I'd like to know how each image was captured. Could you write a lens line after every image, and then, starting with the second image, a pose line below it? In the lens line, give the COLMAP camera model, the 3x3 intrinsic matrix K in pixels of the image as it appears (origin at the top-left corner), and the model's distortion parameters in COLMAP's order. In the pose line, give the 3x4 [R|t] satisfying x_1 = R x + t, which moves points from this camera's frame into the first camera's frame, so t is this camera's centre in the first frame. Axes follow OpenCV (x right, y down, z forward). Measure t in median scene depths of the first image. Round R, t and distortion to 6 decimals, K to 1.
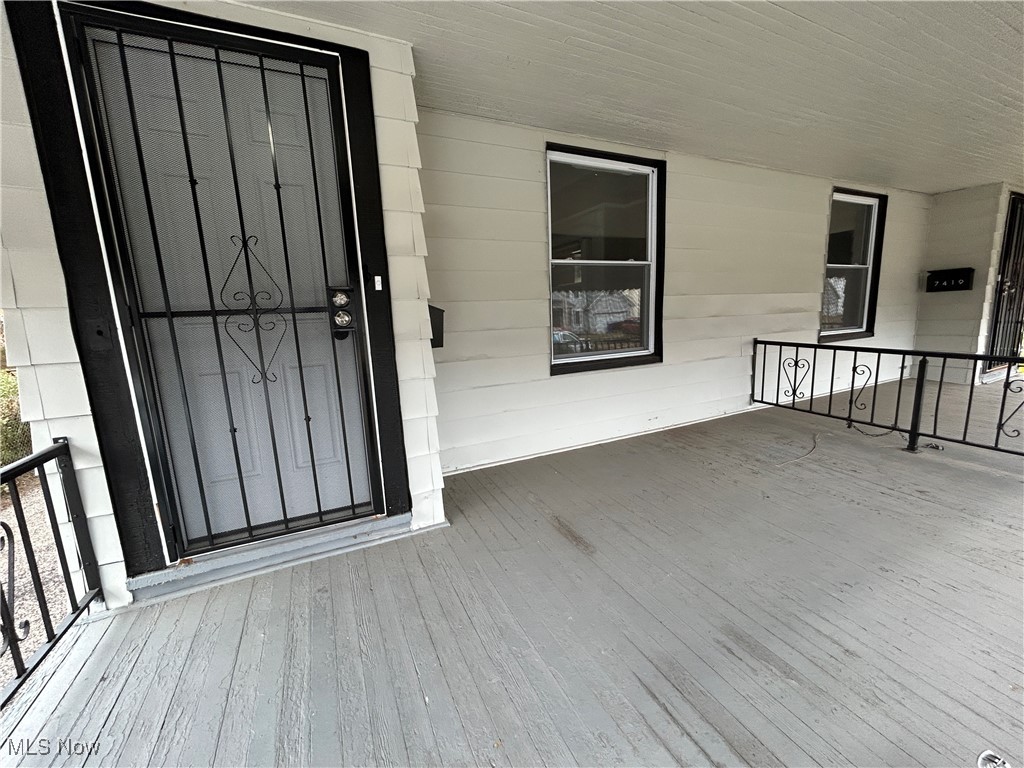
lens RADIAL K [[414.4, 0, 509.9], [0, 414.4, 383.5], [0, 0, 1]] dist [0.001399, 0.000376]
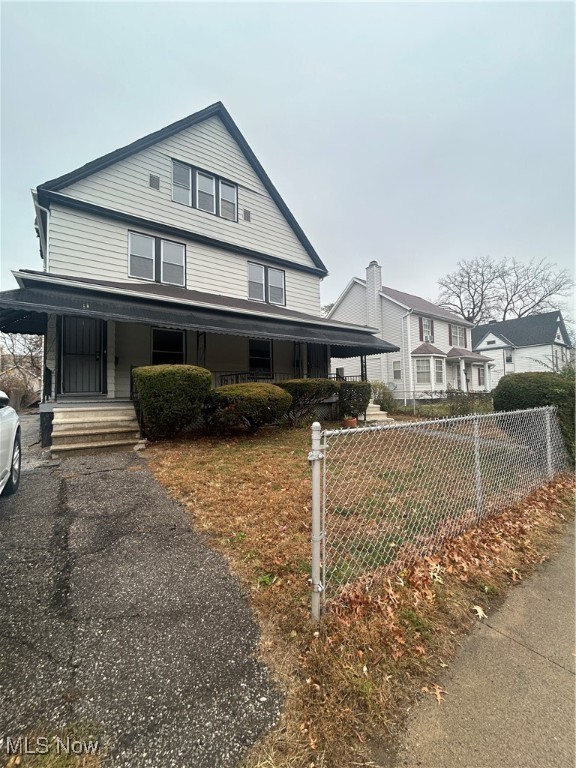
lens RADIAL K [[310.8, 0, 288.0], [0, 310.8, 384.0], [0, 0, 1]] dist [0.001399, 0.000376]
pose [[0.984682, 0.026521, 0.172333, 1.500117], [0.011406, 0.976450, -0.215440, 1.194949], [-0.173988, 0.214106, 0.961190, -3.617470]]
